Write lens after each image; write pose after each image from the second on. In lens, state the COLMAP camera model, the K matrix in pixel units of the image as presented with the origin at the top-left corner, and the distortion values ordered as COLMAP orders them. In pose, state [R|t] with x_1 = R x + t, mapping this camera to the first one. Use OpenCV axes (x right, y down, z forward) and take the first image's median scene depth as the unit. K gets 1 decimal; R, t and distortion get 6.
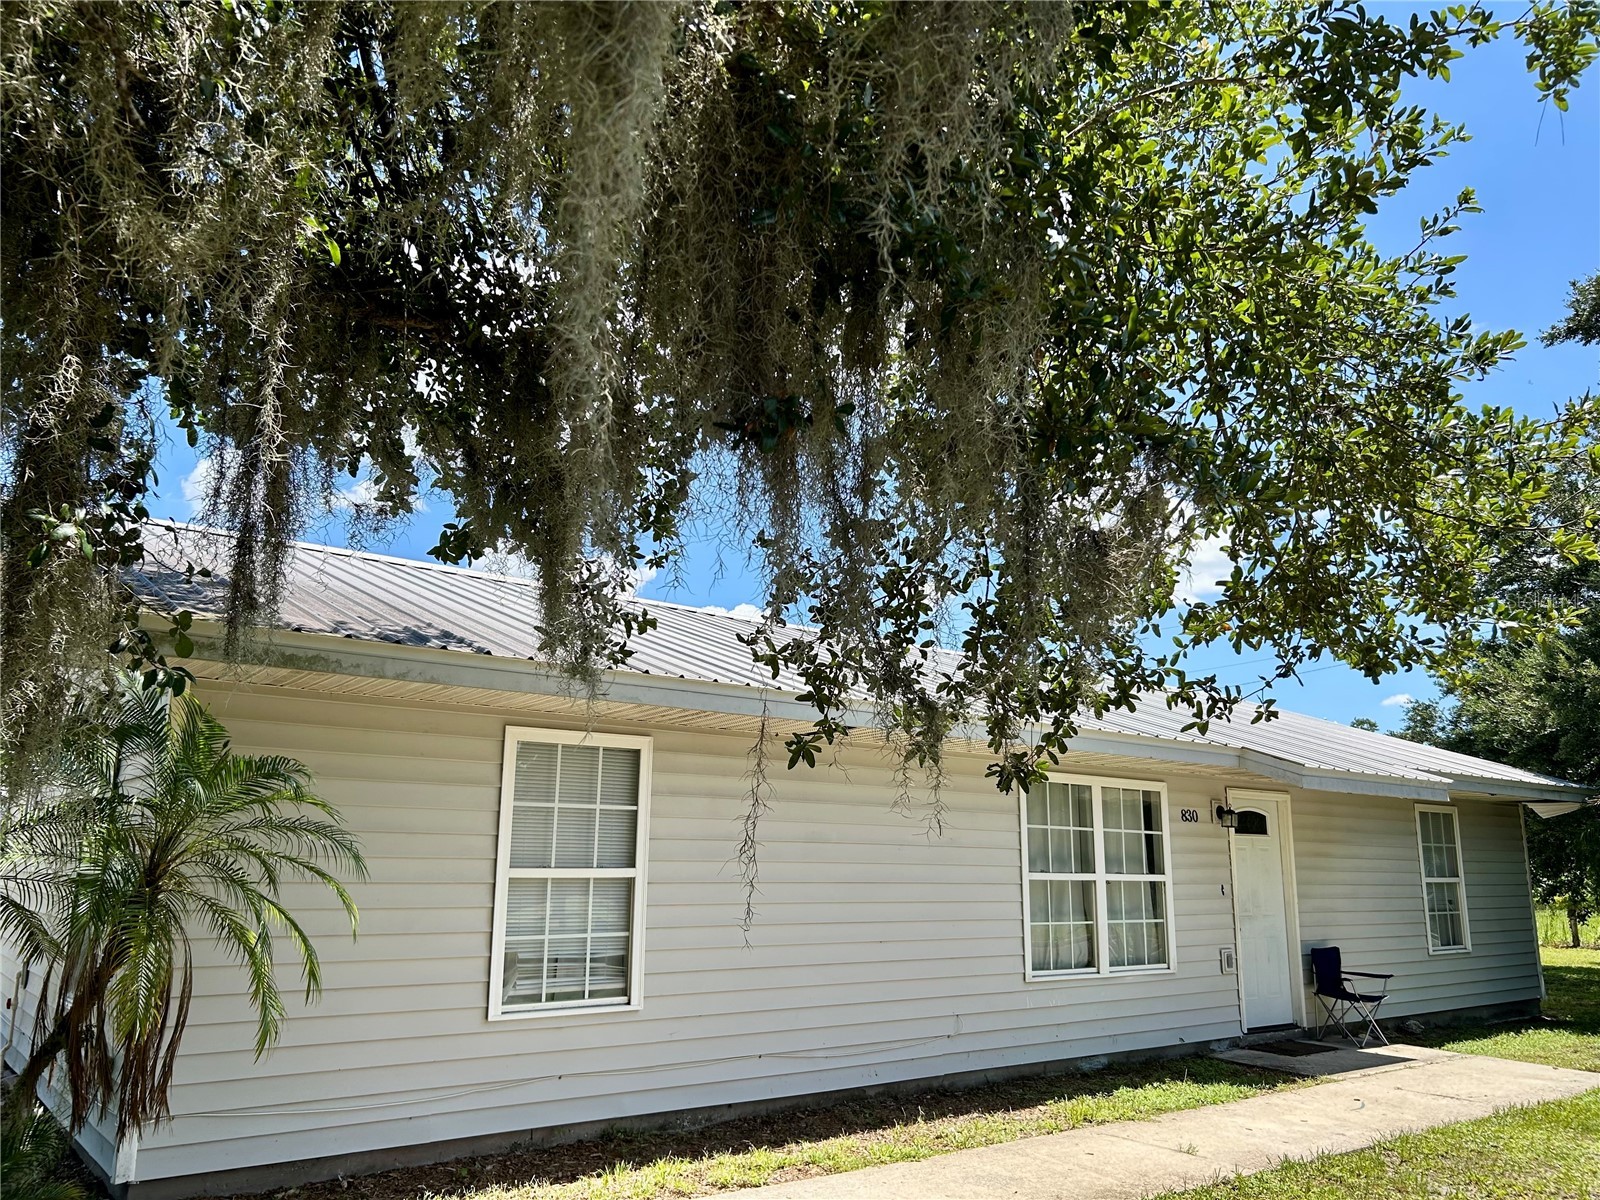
lens RADIAL K [[1204.5, 0, 800.0], [0, 1204.5, 600.0], [0, 0, 1]] dist [0.033012, -0.005427]
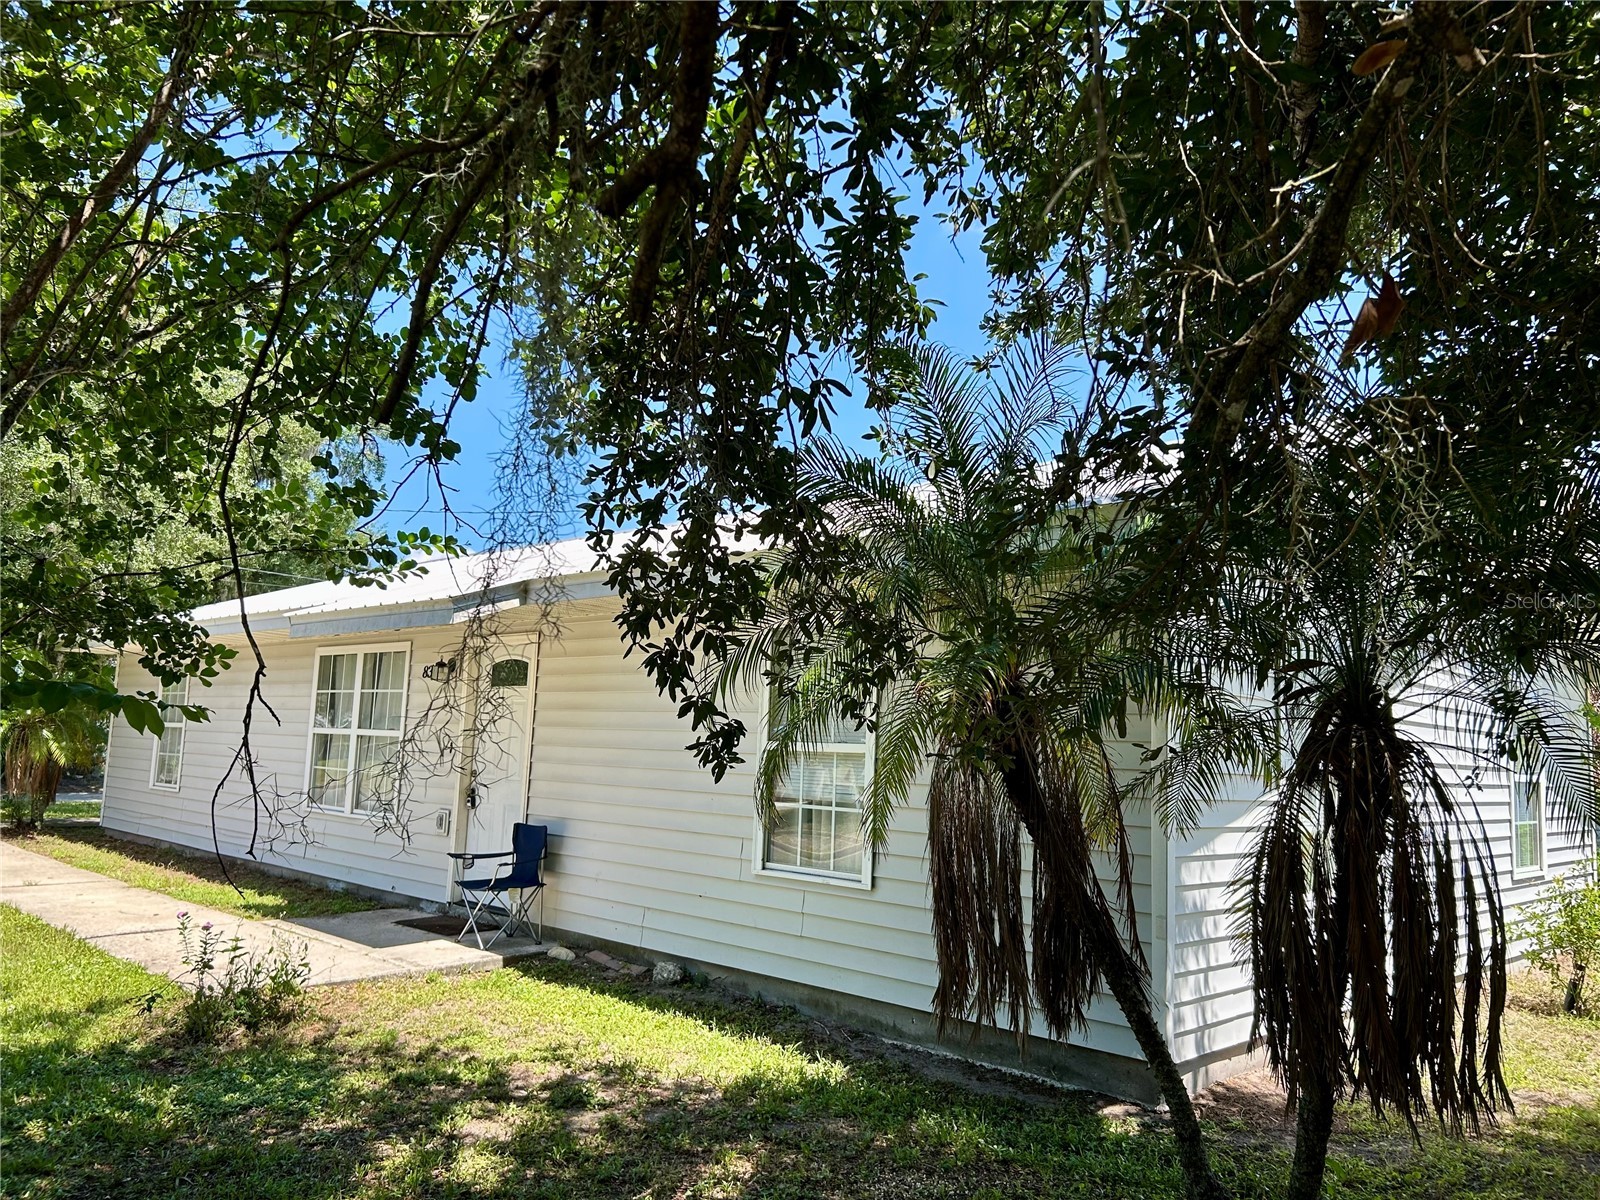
lens RADIAL K [[1204.5, 0, 800.0], [0, 1204.5, 600.0], [0, 0, 1]] dist [0.033012, -0.005427]
pose [[0.131938, -0.131426, -0.982507, 1.361455], [0.174958, 0.978698, -0.107422, 0.285499], [0.975696, -0.157724, 0.152121, 1.180212]]
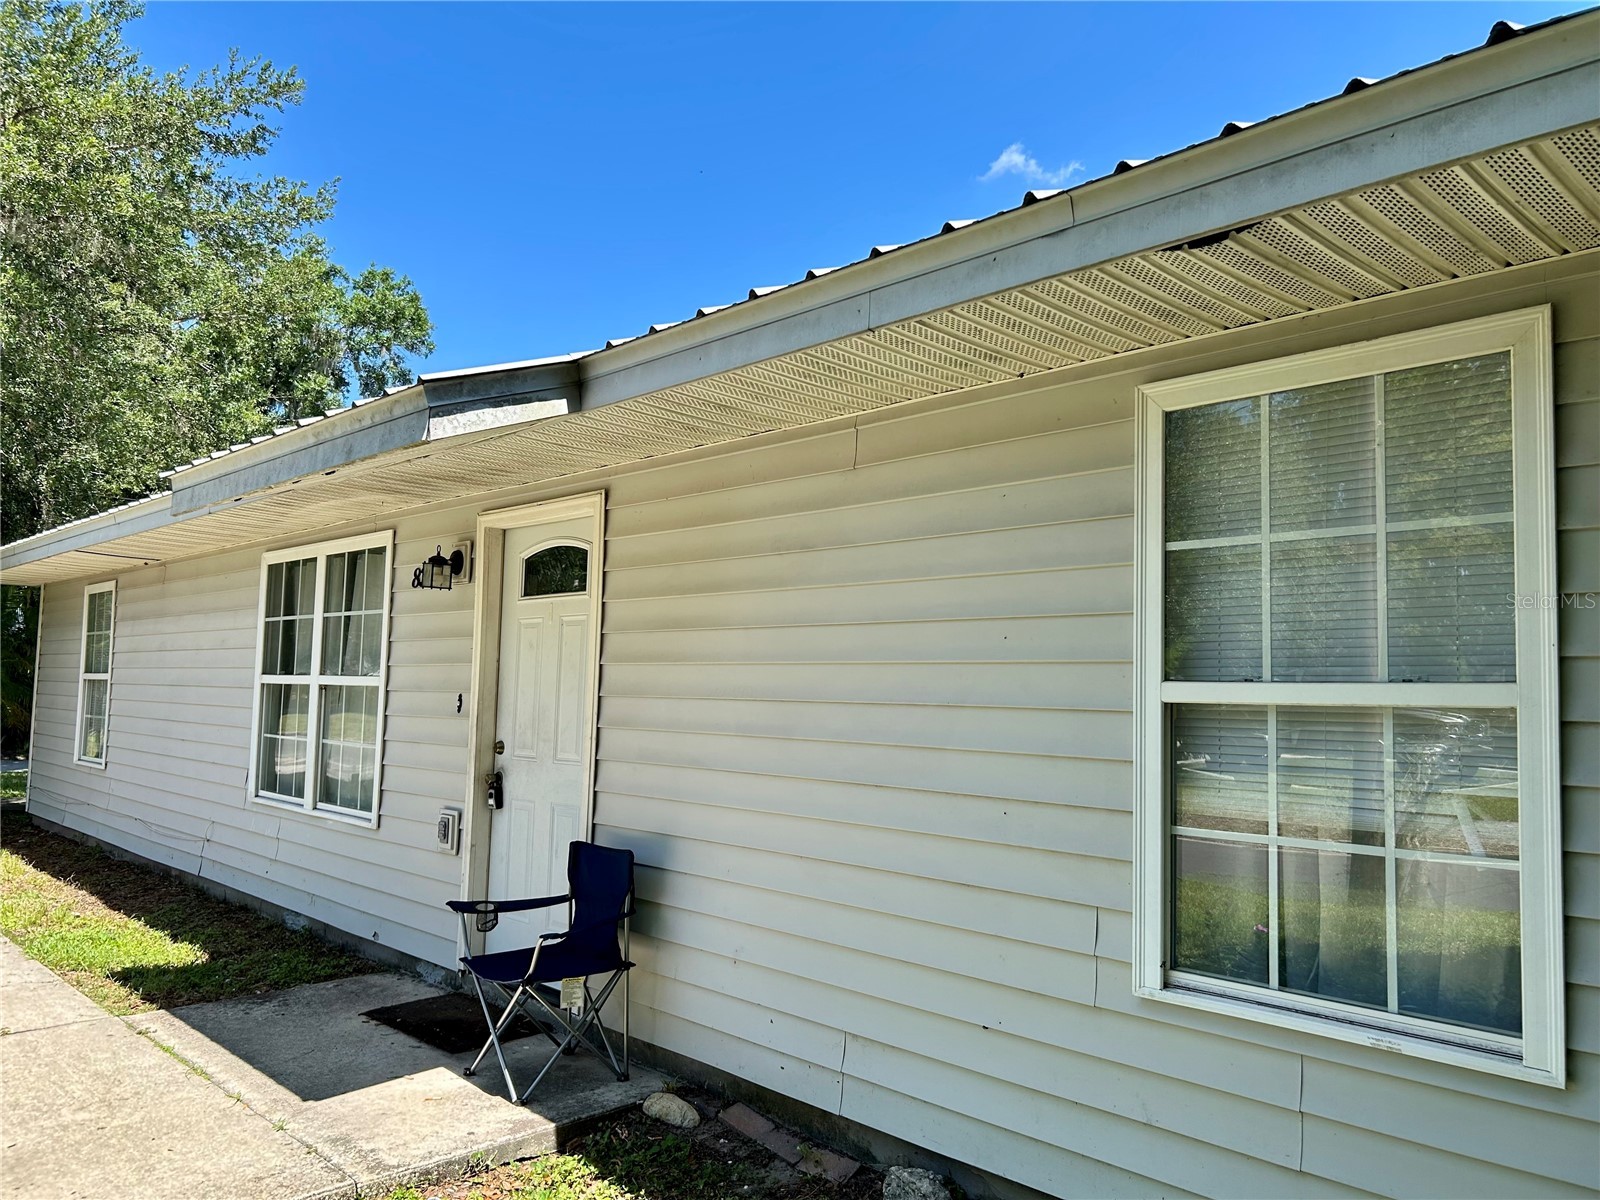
lens RADIAL K [[1204.5, 0, 800.0], [0, 1204.5, 600.0], [0, 0, 1]] dist [0.033012, -0.005427]
pose [[0.090839, -0.091964, -0.991610, 0.938719], [0.189906, 0.979054, -0.073403, 0.272847], [0.977591, -0.181645, 0.106400, 1.140472]]
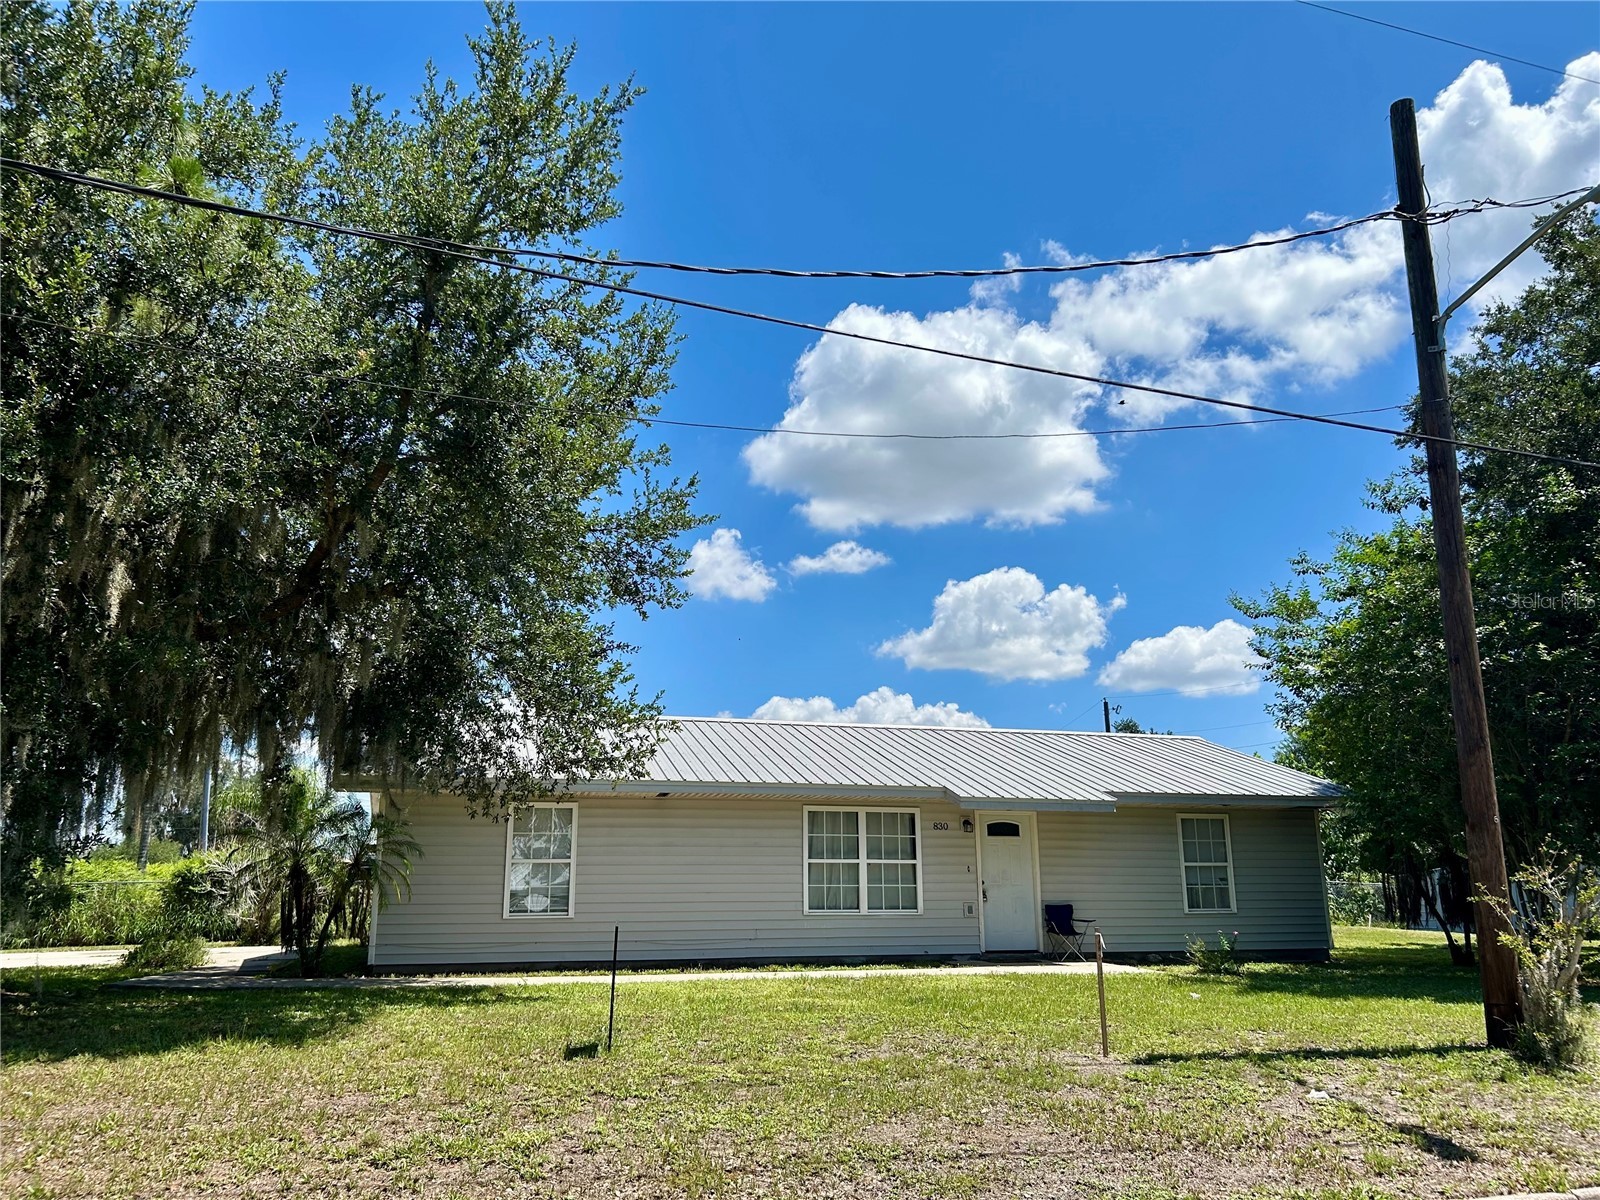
lens RADIAL K [[1204.5, 0, 800.0], [0, 1204.5, 600.0], [0, 0, 1]] dist [0.033012, -0.005427]
pose [[0.930610, -0.093367, -0.353902, 0.797569], [0.088888, 0.995621, -0.028930, -0.116673], [0.355054, -0.004535, 0.934835, -0.710852]]
